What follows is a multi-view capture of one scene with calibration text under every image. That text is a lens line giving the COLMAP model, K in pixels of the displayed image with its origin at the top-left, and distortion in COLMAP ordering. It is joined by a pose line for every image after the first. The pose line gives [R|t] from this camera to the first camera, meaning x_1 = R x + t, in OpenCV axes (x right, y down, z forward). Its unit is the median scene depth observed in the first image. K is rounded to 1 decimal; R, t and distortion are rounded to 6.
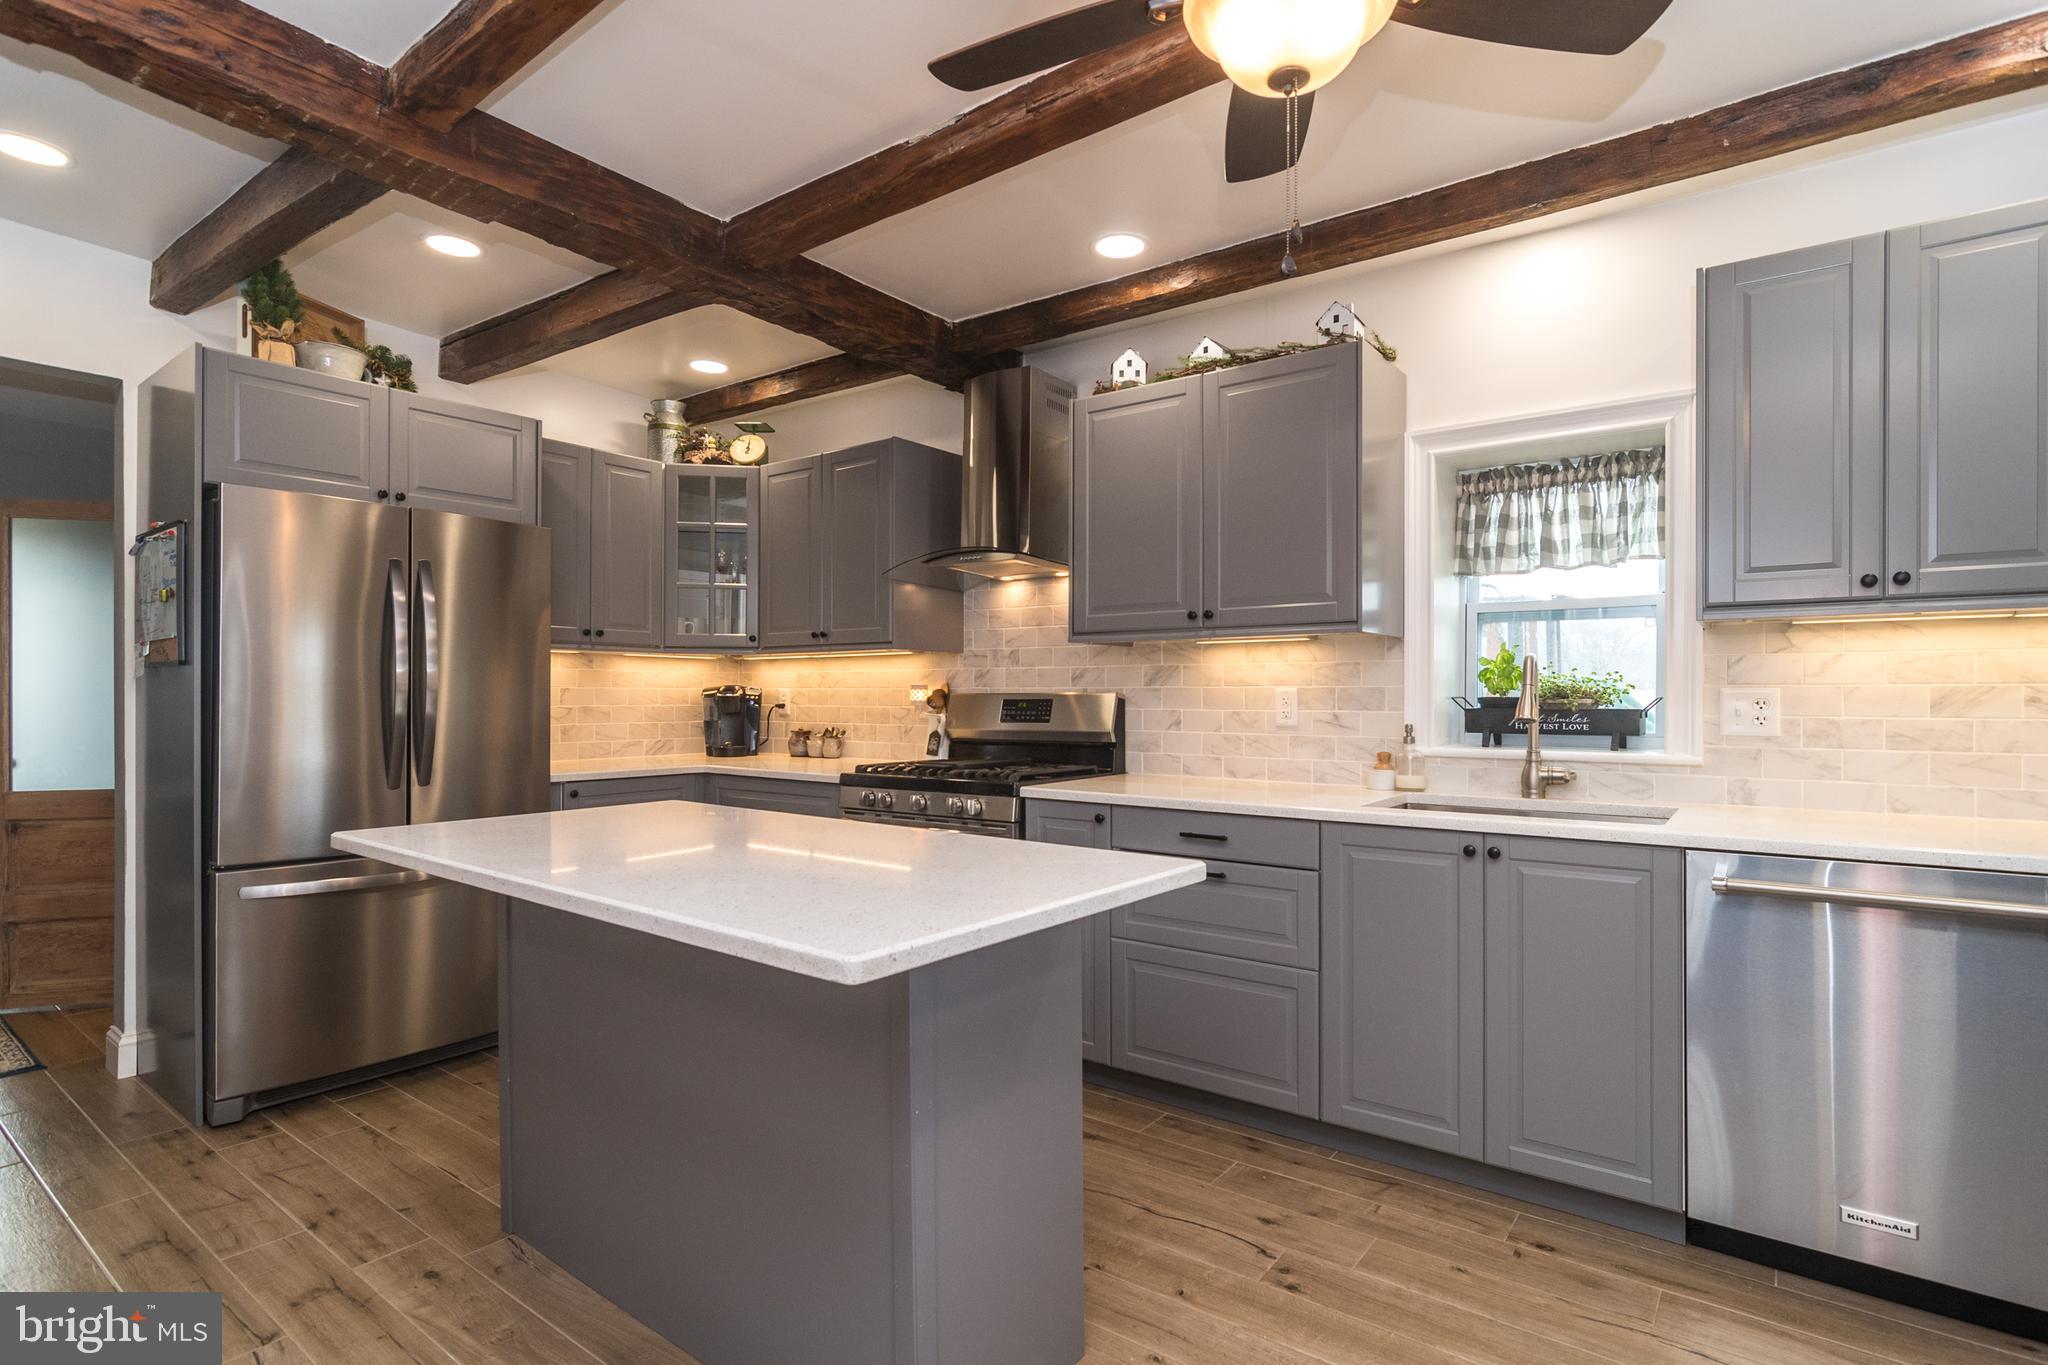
lens RADIAL K [[1006.4, 0, 1026.6], [0, 1006.4, 677.2], [0, 0, 1]] dist [-0.001253, 0.001319]
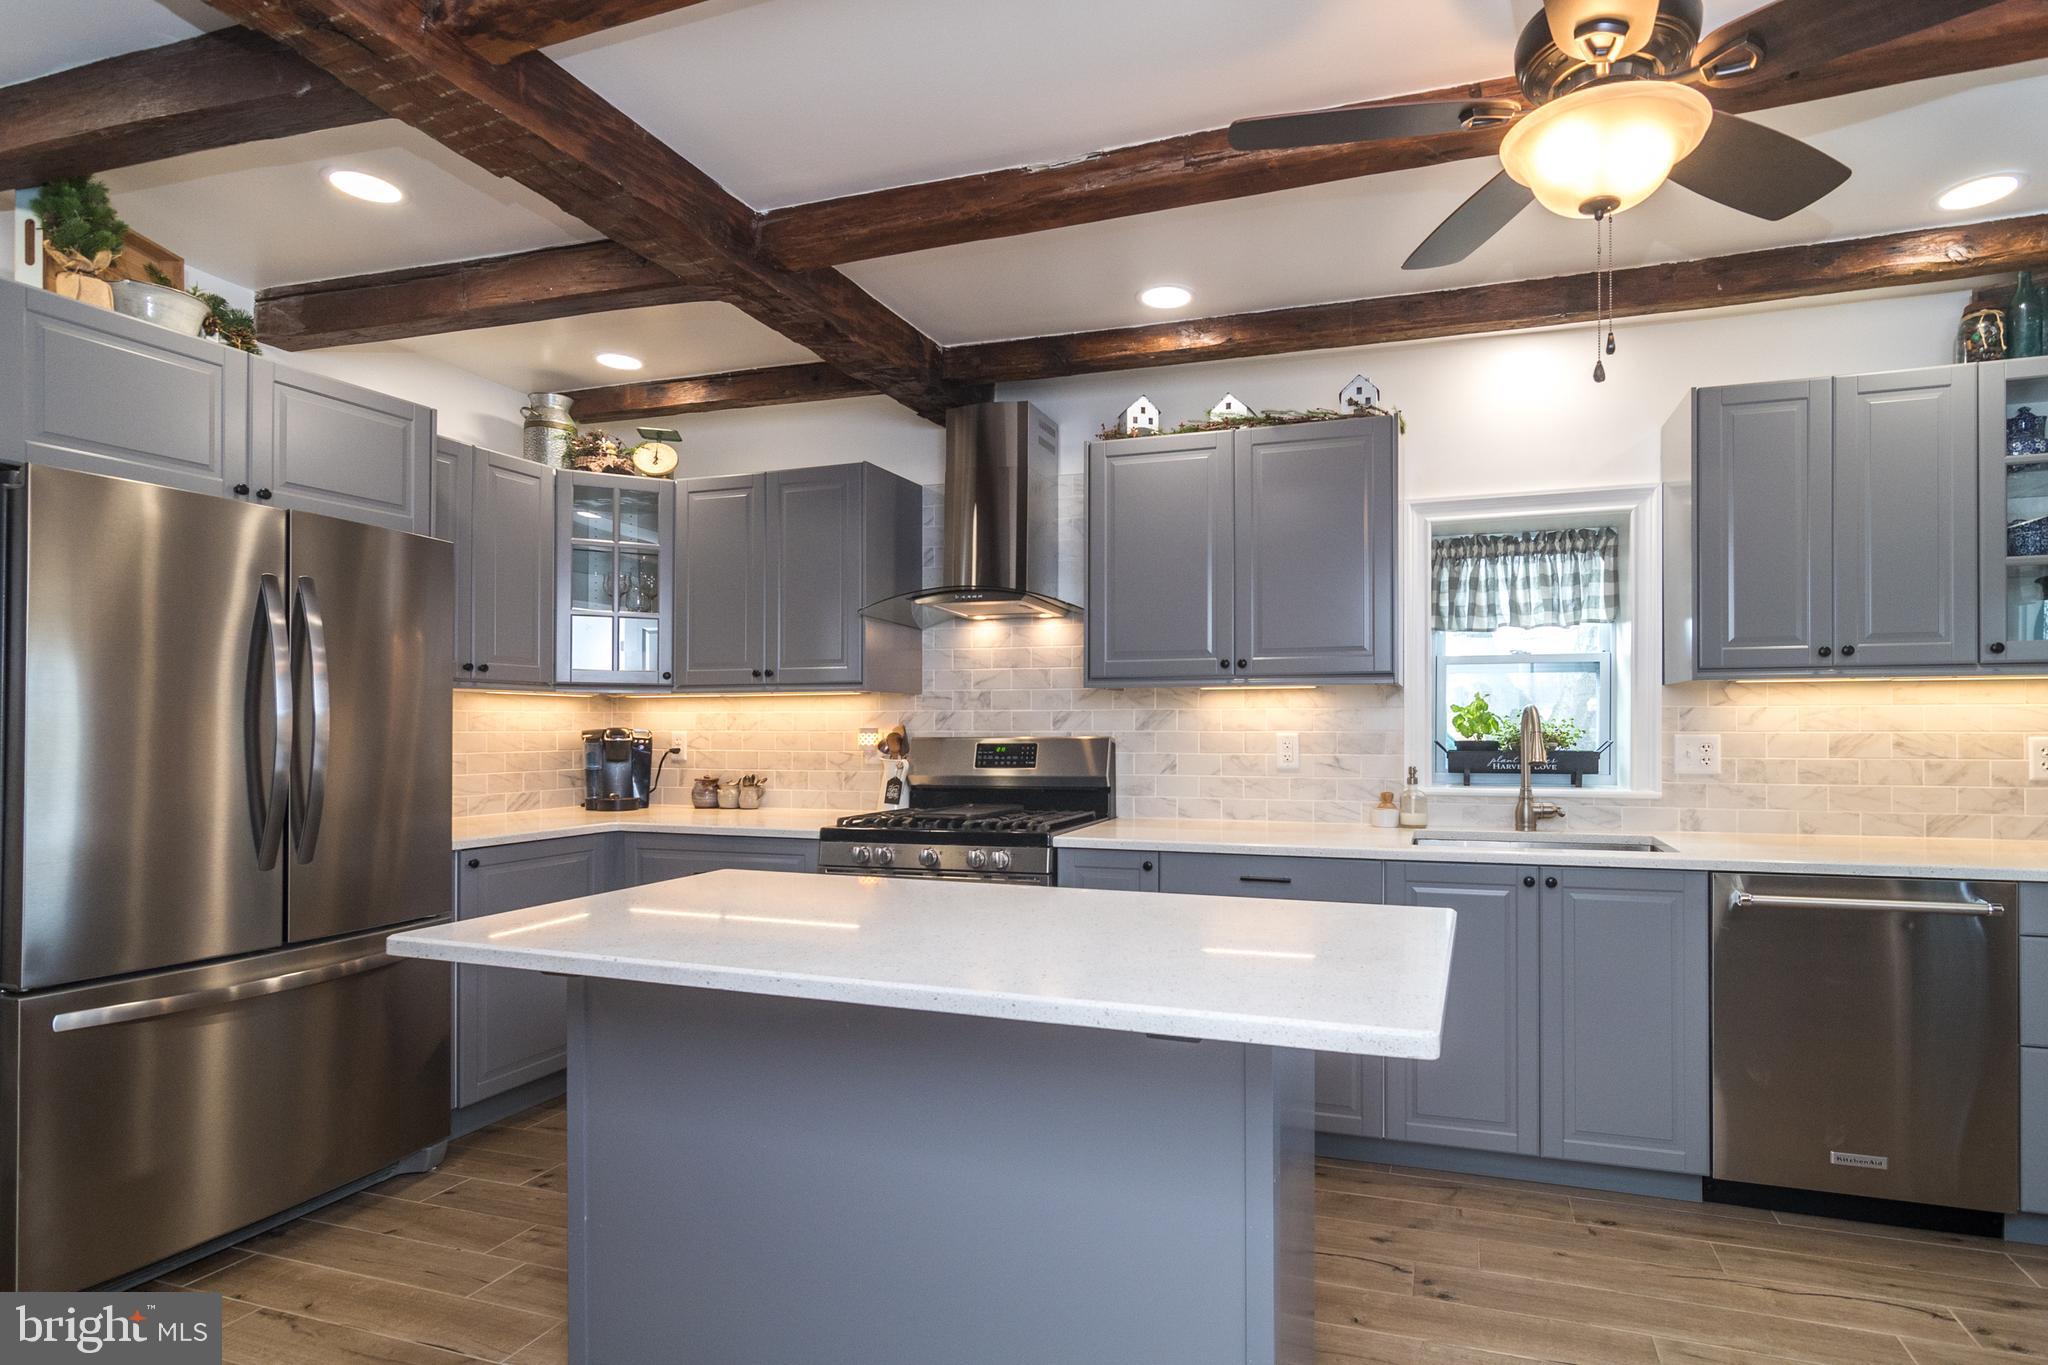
lens RADIAL K [[1043.0, 0, 1024.8], [0, 1043.0, 697.4], [0, 0, 1]] dist [0.000194, 0.000351]
pose [[0.948544, 0.003413, 0.316628, -0.357376], [-0.001687, 0.999982, -0.005724, -0.020120], [-0.316642, 0.004895, 0.948533, 0.052926]]
